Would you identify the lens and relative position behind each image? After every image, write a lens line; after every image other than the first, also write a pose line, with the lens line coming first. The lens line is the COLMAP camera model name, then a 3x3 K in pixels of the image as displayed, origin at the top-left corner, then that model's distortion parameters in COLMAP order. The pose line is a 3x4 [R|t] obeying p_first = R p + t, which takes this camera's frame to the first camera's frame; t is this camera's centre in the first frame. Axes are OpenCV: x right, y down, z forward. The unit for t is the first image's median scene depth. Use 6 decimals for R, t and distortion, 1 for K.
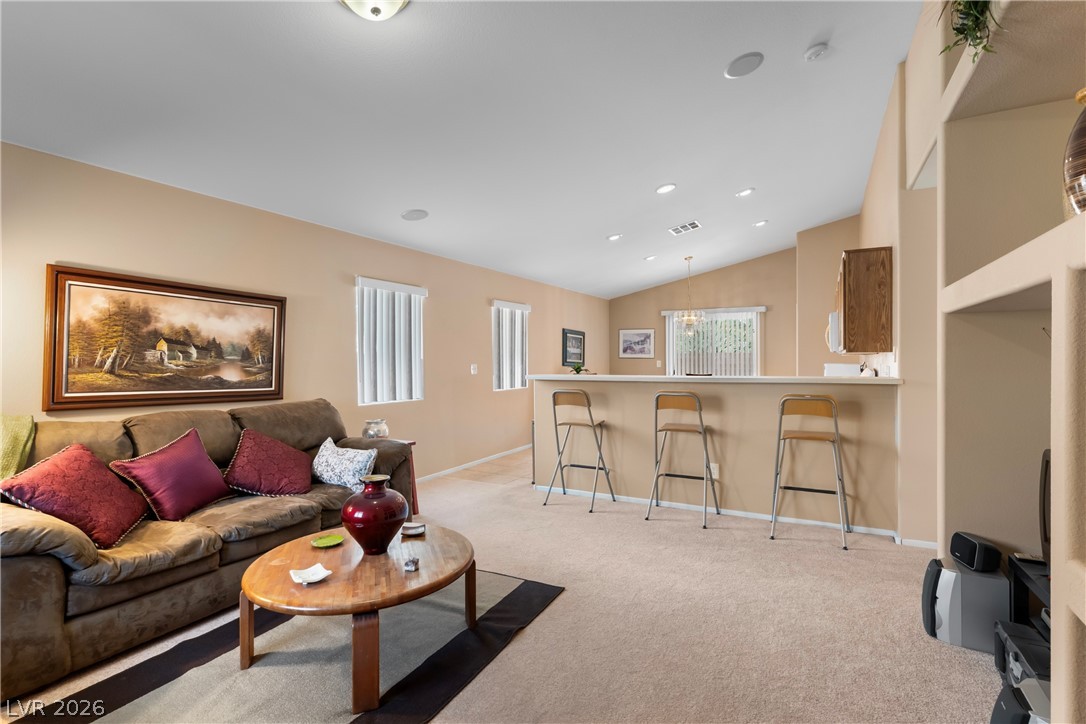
lens RADIAL K [[516.9, 0, 544.4], [0, 516.9, 357.6], [0, 0, 1]] dist [0.000155, 0.000815]
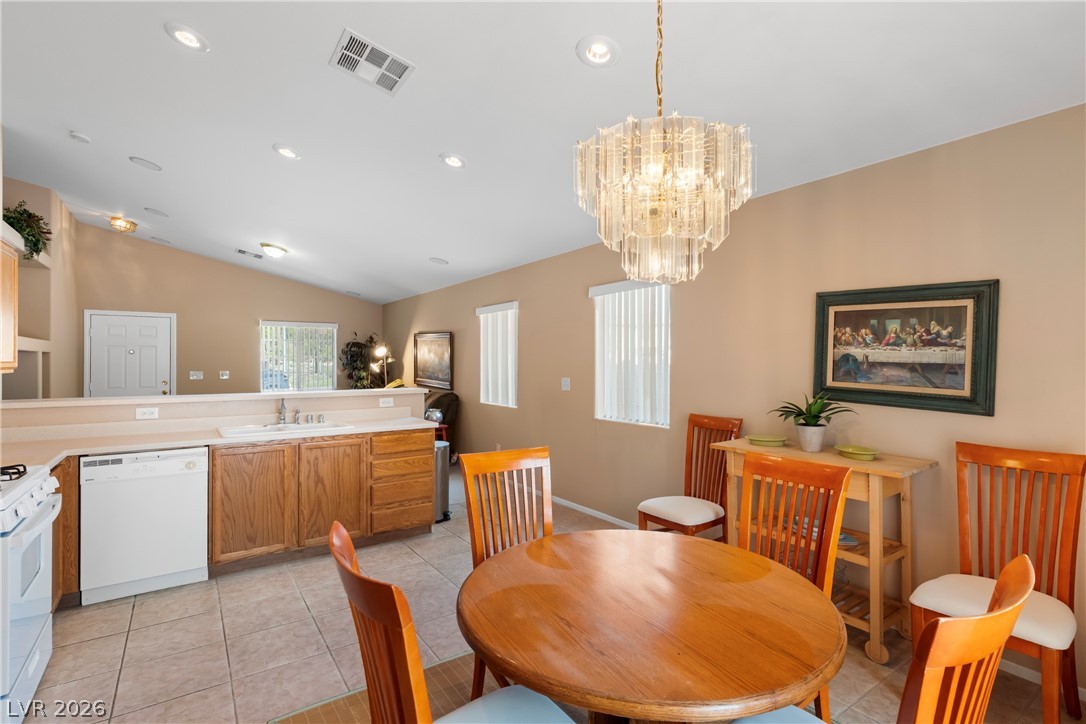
lens RADIAL K [[516.9, 0, 544.4], [0, 516.9, 357.6], [0, 0, 1]] dist [0.000155, 0.000815]
pose [[-0.451947, -0.000351, -0.892045, 0.990696], [0.002951, 0.999994, -0.001889, -0.028079], [0.892040, -0.003486, -0.451943, 2.248610]]
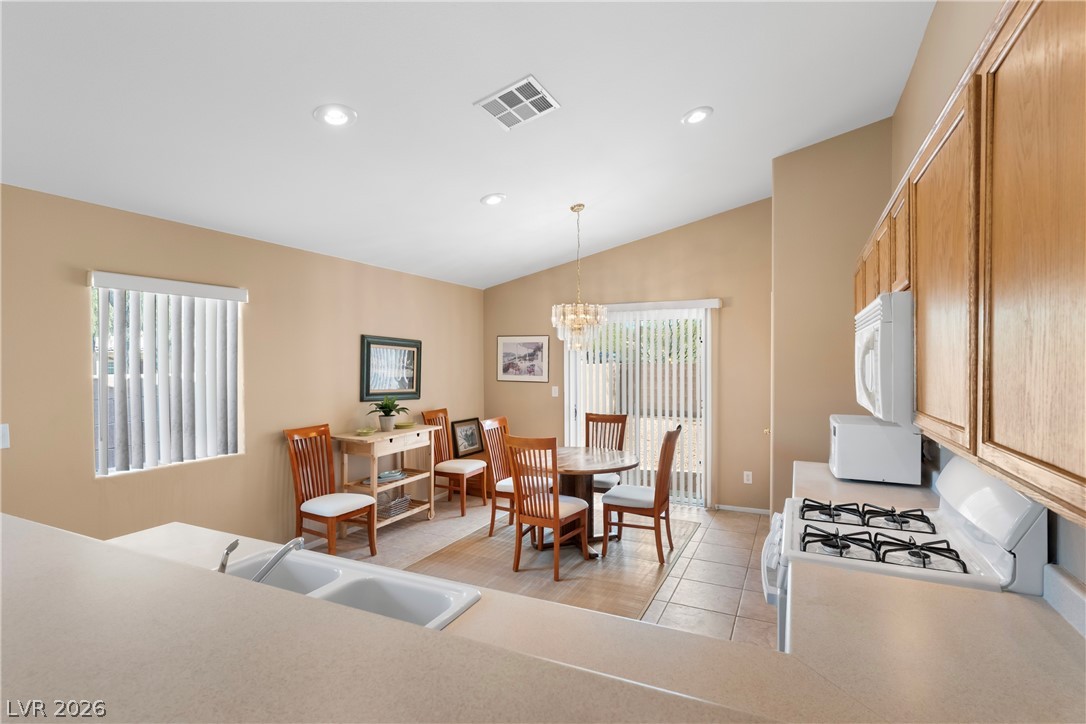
lens RADIAL K [[519.3, 0, 542.1], [0, 519.3, 367.3], [0, 0, 1]] dist [0.000487, 0.000212]
pose [[0.999335, 0.000375, 0.036460, 0.477885], [-0.000812, 0.999928, 0.011973, -0.064571], [-0.036453, -0.011994, 0.999263, 0.972006]]
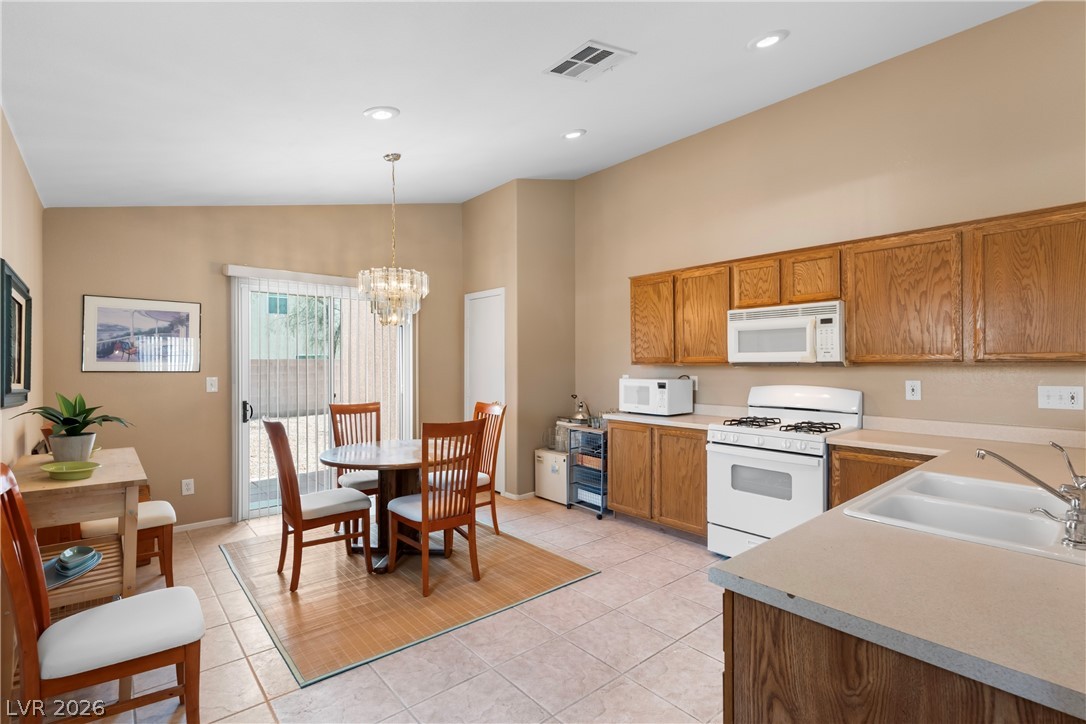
lens RADIAL K [[516.9, 0, 544.4], [0, 516.9, 357.6], [0, 0, 1]] dist [0.000155, 0.000815]
pose [[0.357752, 0.008573, 0.933777, -0.221507], [0.002355, 0.999946, -0.010083, -0.014226], [-0.933814, 0.005806, 0.357712, 1.524727]]
